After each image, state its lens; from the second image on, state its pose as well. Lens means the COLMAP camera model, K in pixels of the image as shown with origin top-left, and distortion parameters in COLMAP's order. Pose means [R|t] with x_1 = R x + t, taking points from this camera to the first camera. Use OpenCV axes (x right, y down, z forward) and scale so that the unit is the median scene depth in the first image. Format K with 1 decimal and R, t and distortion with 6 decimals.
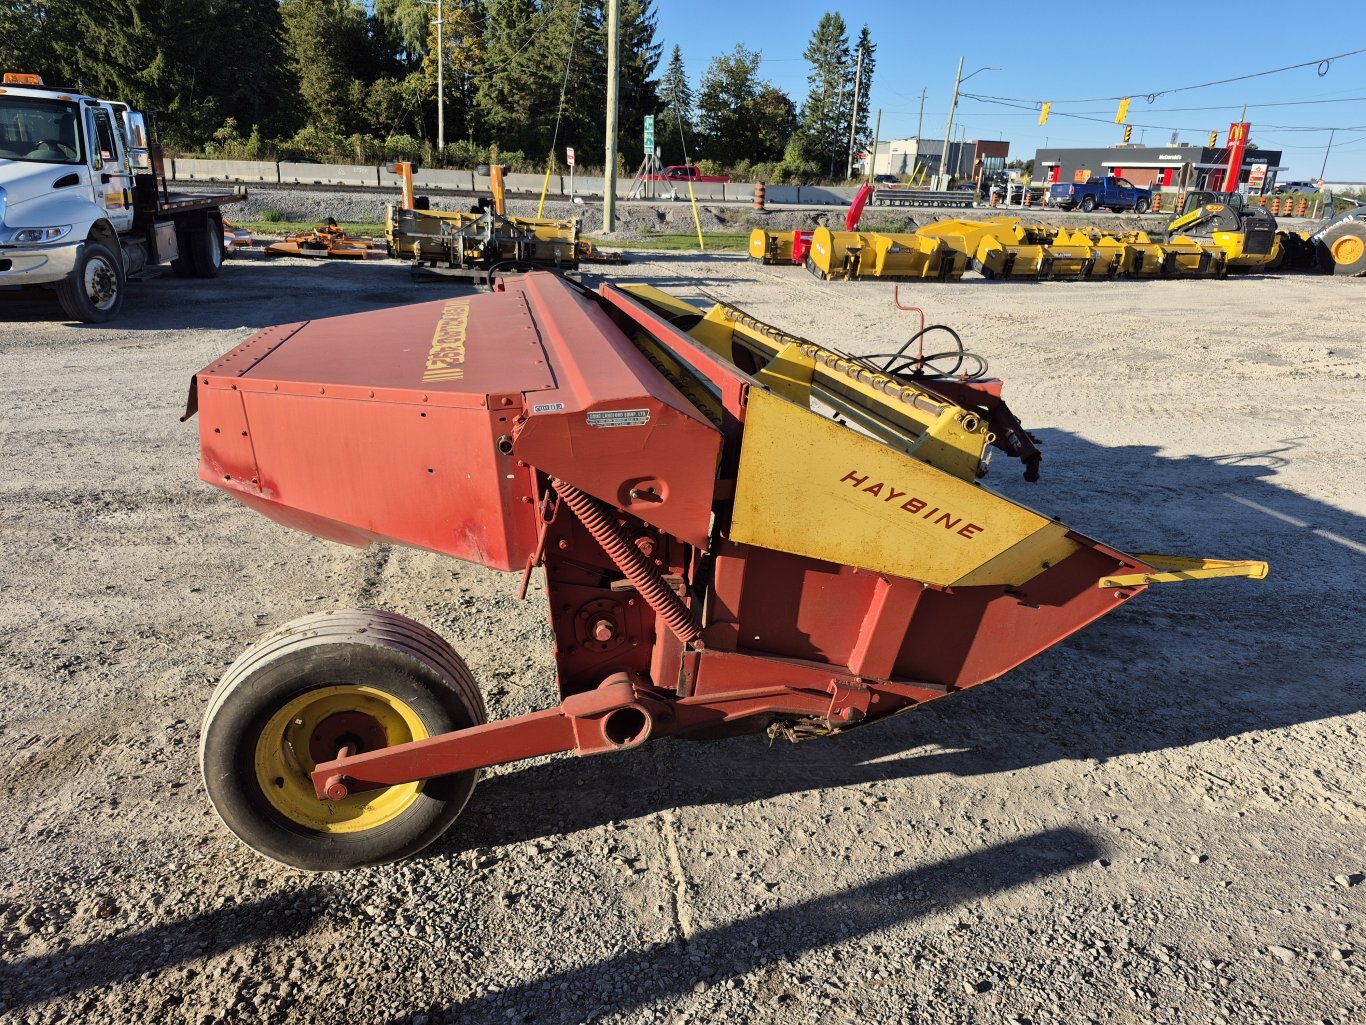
lens RADIAL K [[949.4, 0, 678.7], [0, 949.4, 515.0], [0, 0, 1]] dist [0.068916, -0.077283]
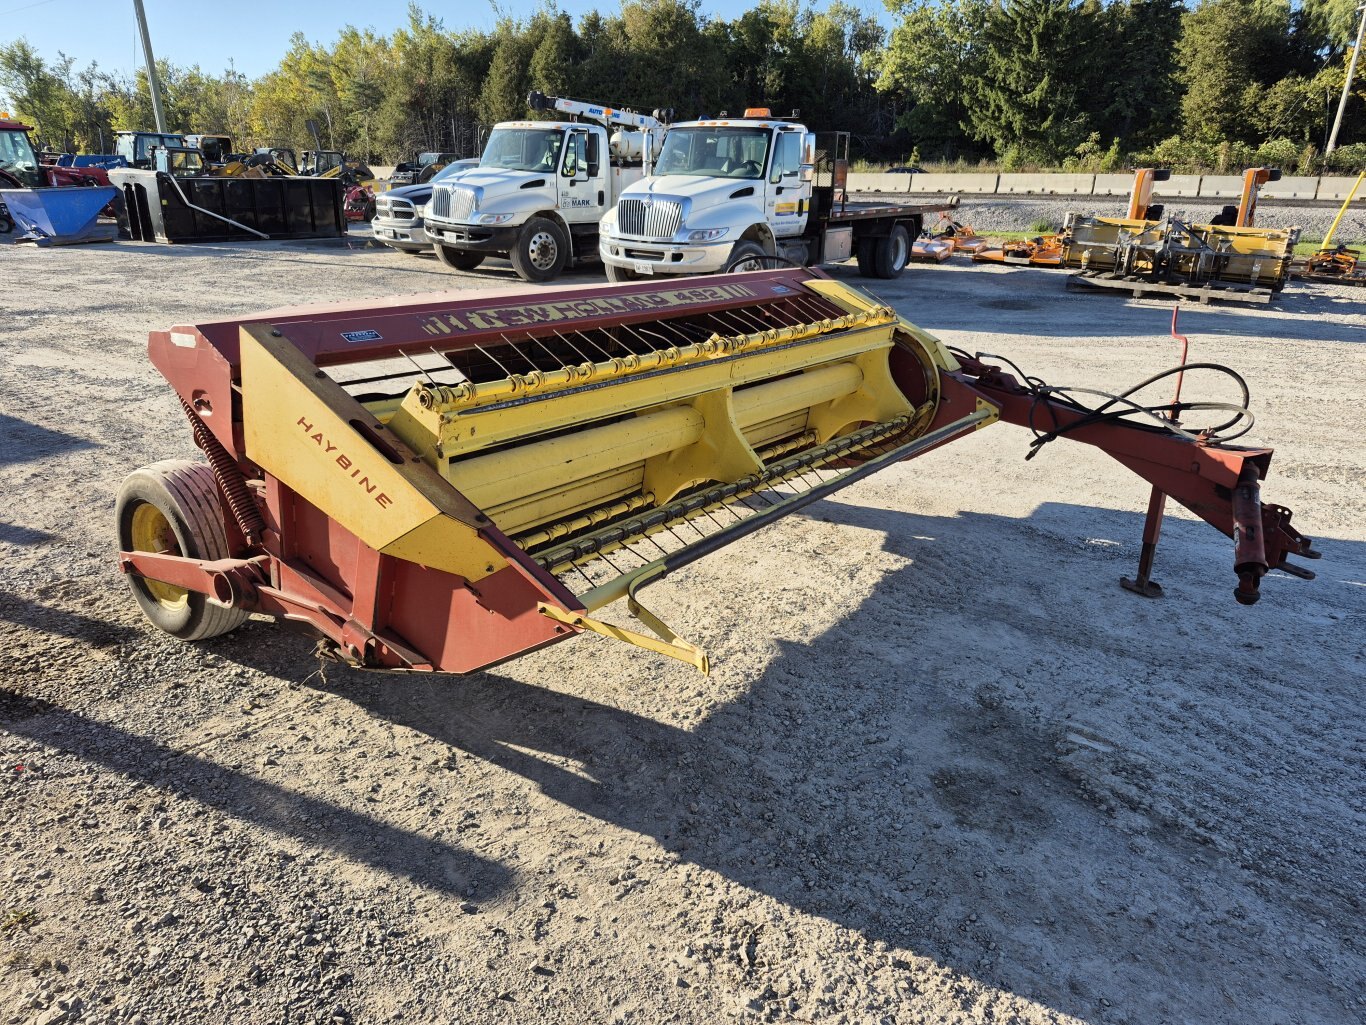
lens RADIAL K [[939.8, 0, 676.3], [0, 939.8, 512.4], [0, 0, 1]] dist [0.062640, -0.059291]
pose [[0.669967, 0.227125, -0.706794, 0.120300], [-0.236081, 0.967811, 0.087221, -0.012928], [0.703853, 0.108426, 0.702022, 0.050809]]
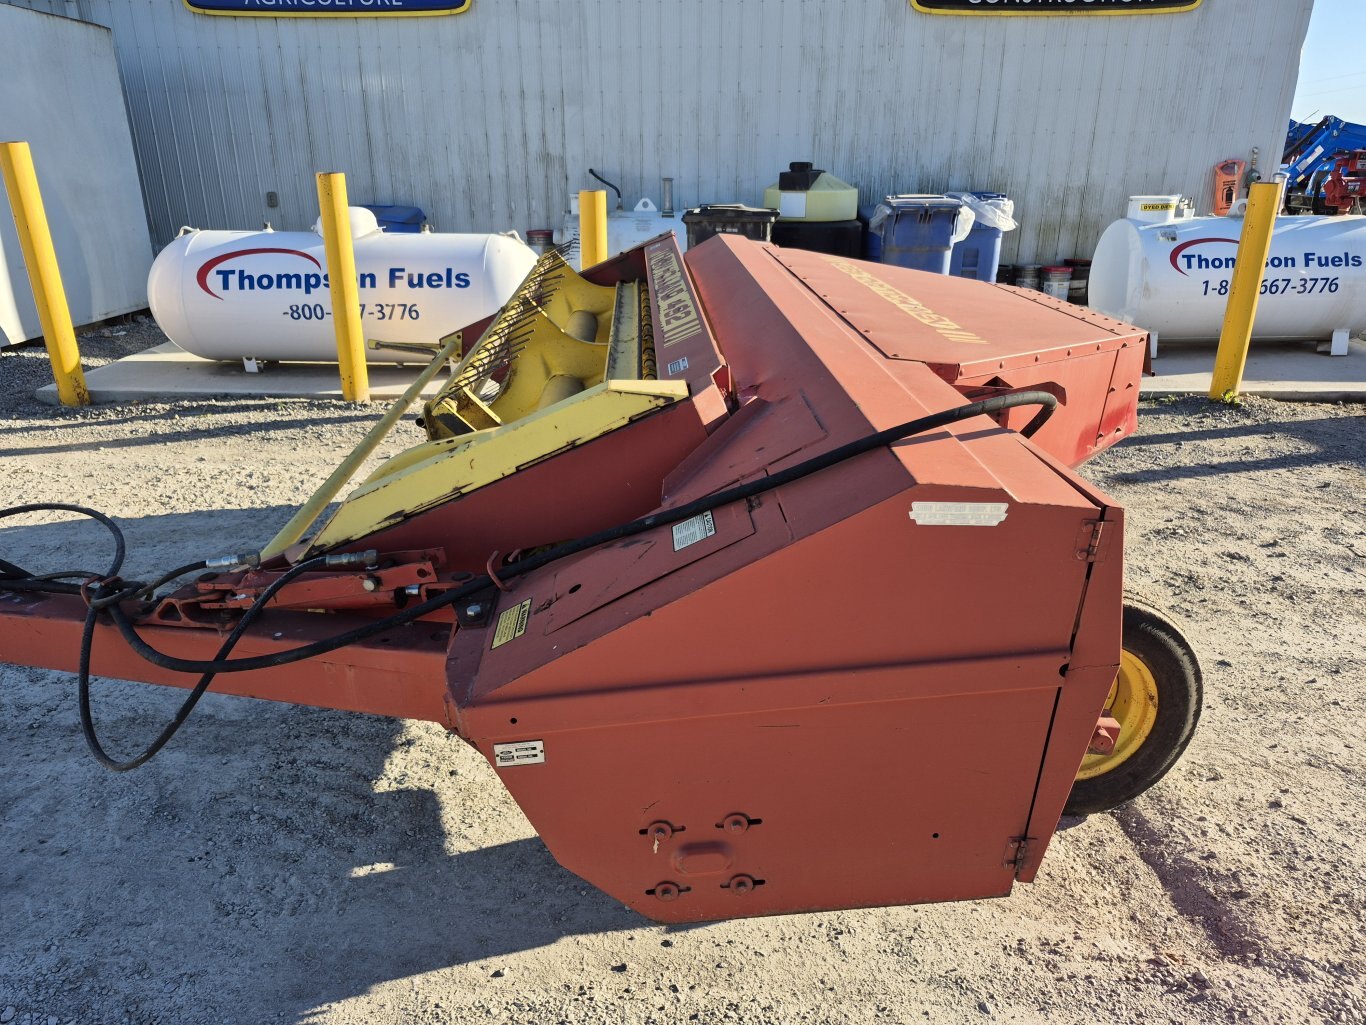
lens RADIAL K [[946.5, 0, 685.1], [0, 946.5, 508.1], [0, 0, 1]] dist [0.062562, -0.069321]
pose [[-0.989449, -0.083040, 0.118724, -0.023662], [0.012604, 0.767009, 0.641513, -0.093803], [-0.144333, 0.636241, -0.757869, 0.273796]]
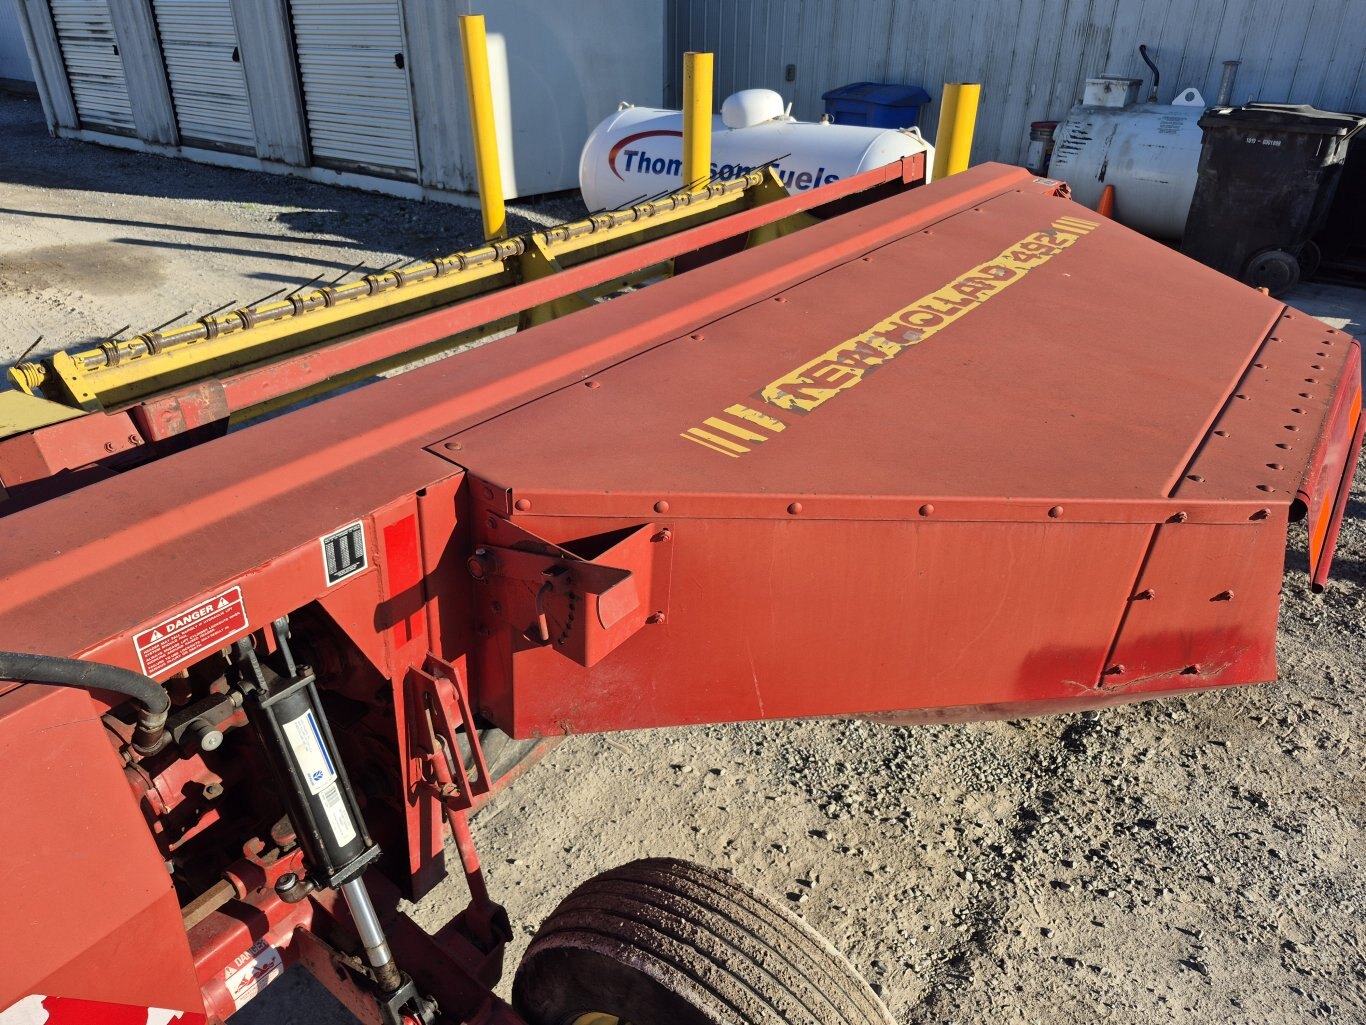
lens RADIAL K [[957.9, 0, 678.9], [0, 957.9, 508.2], [0, 0, 1]] dist [0.030923, -0.026067]
pose [[-0.682851, -0.371092, 0.629290, -0.078463], [0.214603, 0.721489, 0.658330, -0.076516], [-0.698327, 0.584589, -0.413032, 0.205625]]
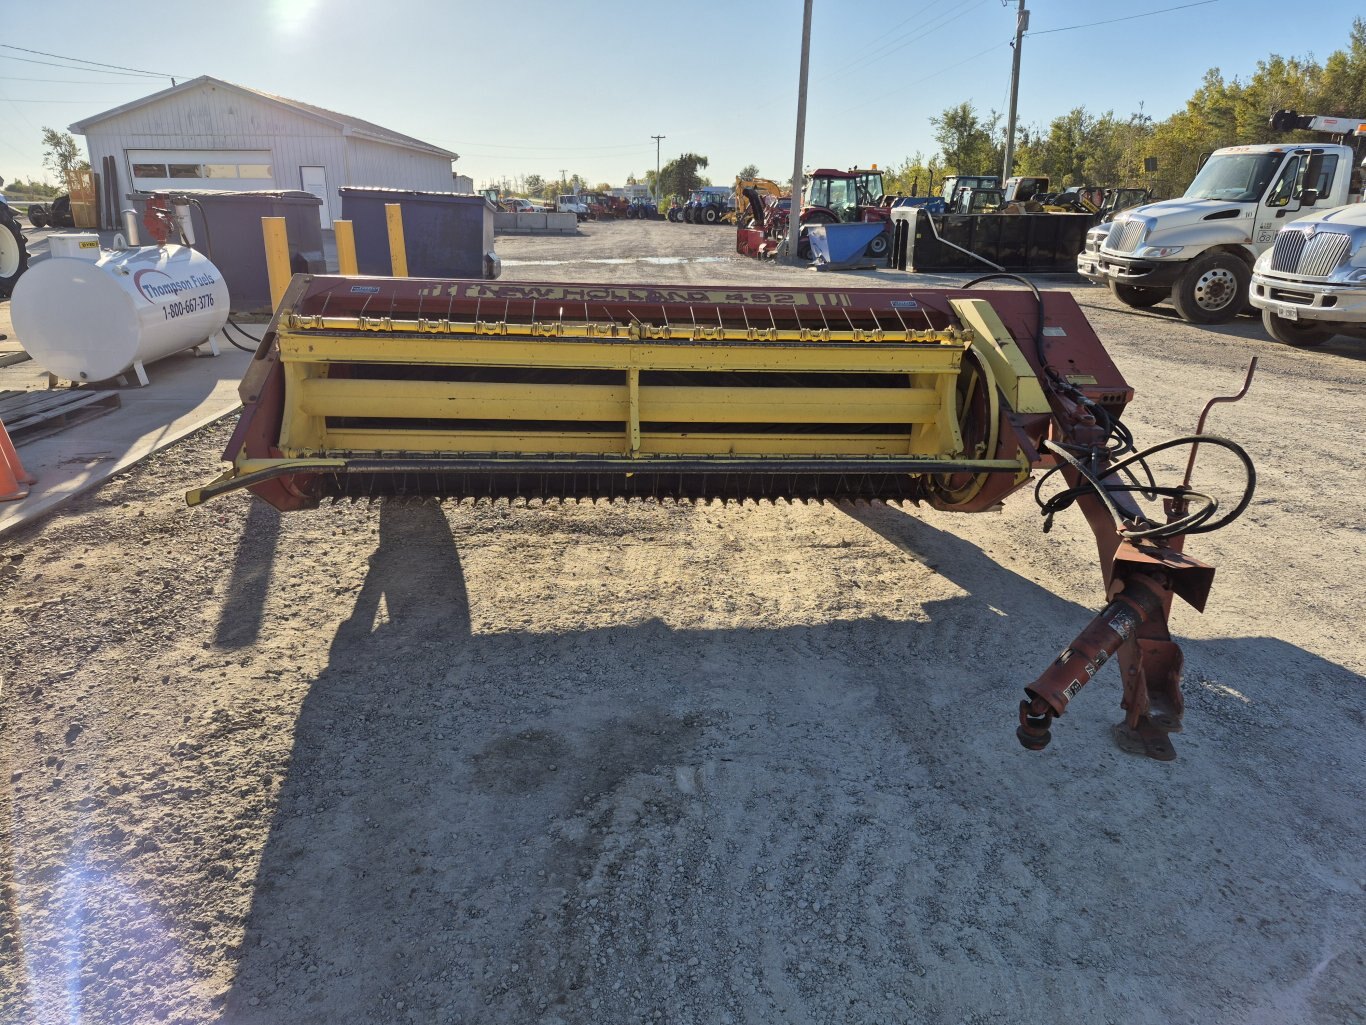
lens RADIAL K [[939.8, 0, 676.3], [0, 939.8, 512.4], [0, 0, 1]] dist [0.062640, -0.059291]
pose [[-0.102358, 0.275021, -0.955974, 0.175800], [-0.340215, 0.893389, 0.293444, -0.047664], [0.934760, 0.355273, 0.002121, 0.168406]]
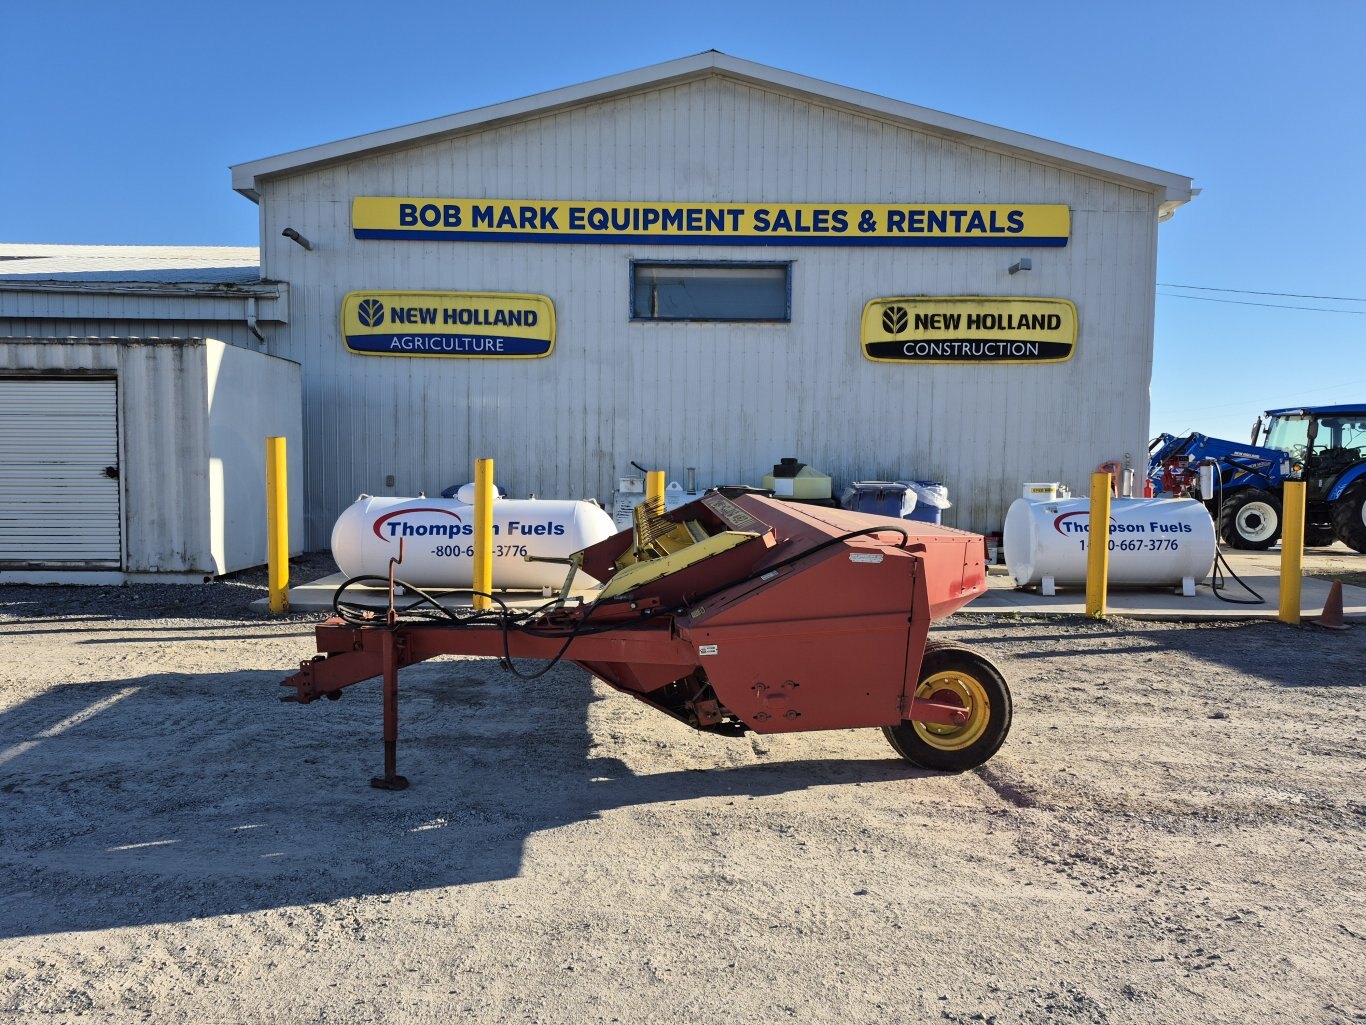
lens RADIAL K [[934.3, 0, 683.0], [0, 934.3, 512.5], [0, 0, 1]] dist [0.107231, -0.142853]
pose [[-0.990341, -0.056514, 0.126616, -0.021808], [-0.002722, 0.920916, 0.389752, -0.127630], [-0.138630, 0.385643, -0.912174, 0.379224]]
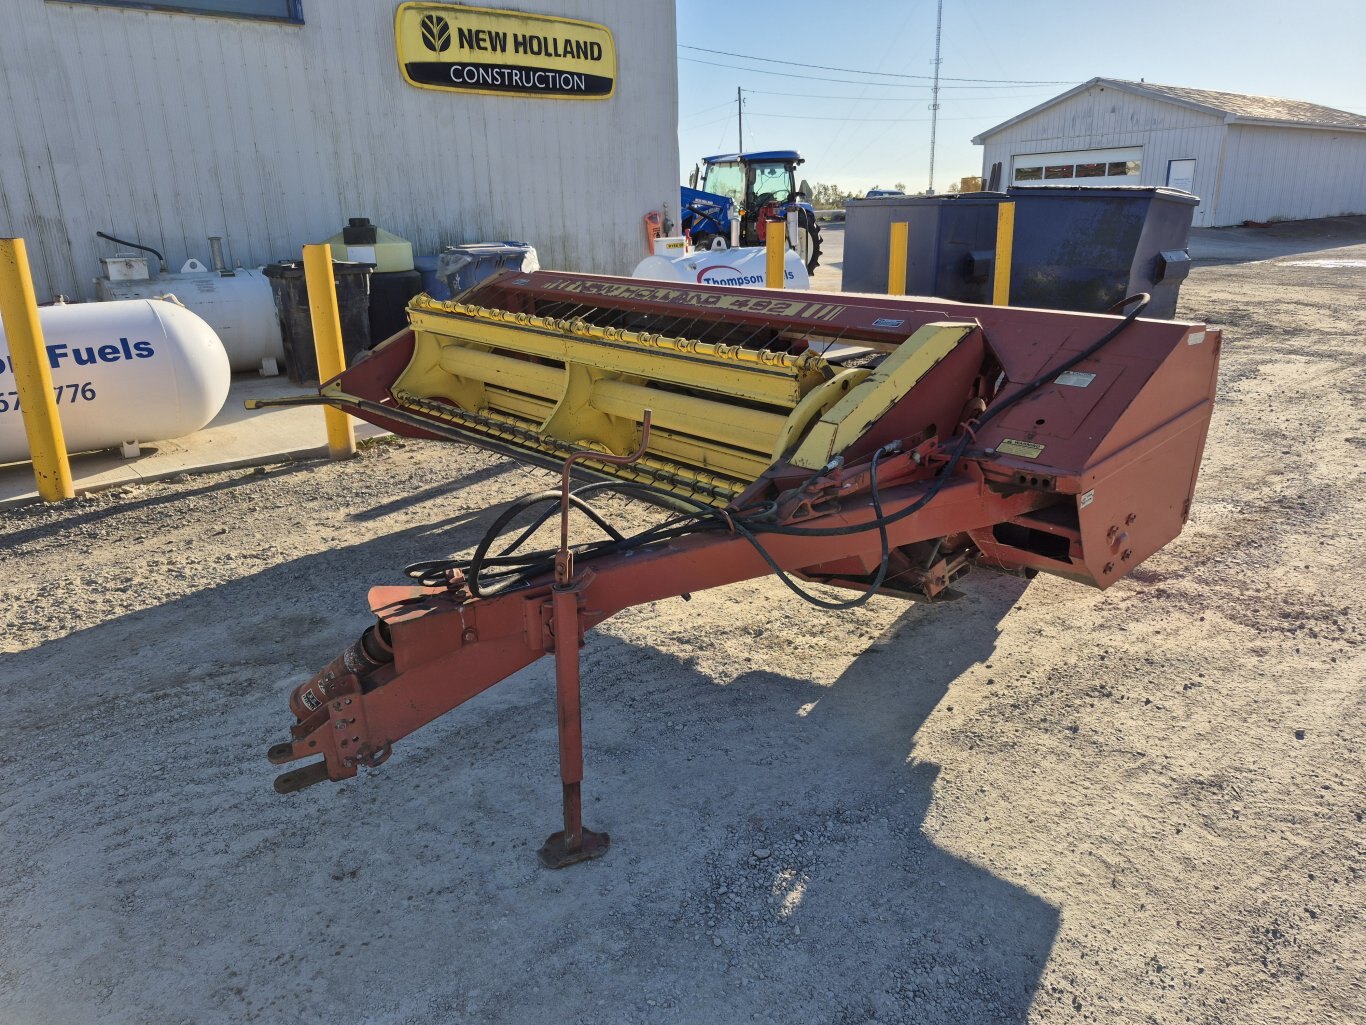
lens RADIAL K [[942.4, 0, 682.2], [0, 942.4, 496.1], [0, 0, 1]] dist [0.072376, -0.072185]
pose [[-0.845042, 0.140326, -0.515957, 0.095181], [-0.184139, 0.829550, 0.527200, -0.094230], [0.501992, 0.540514, -0.675166, 0.292212]]
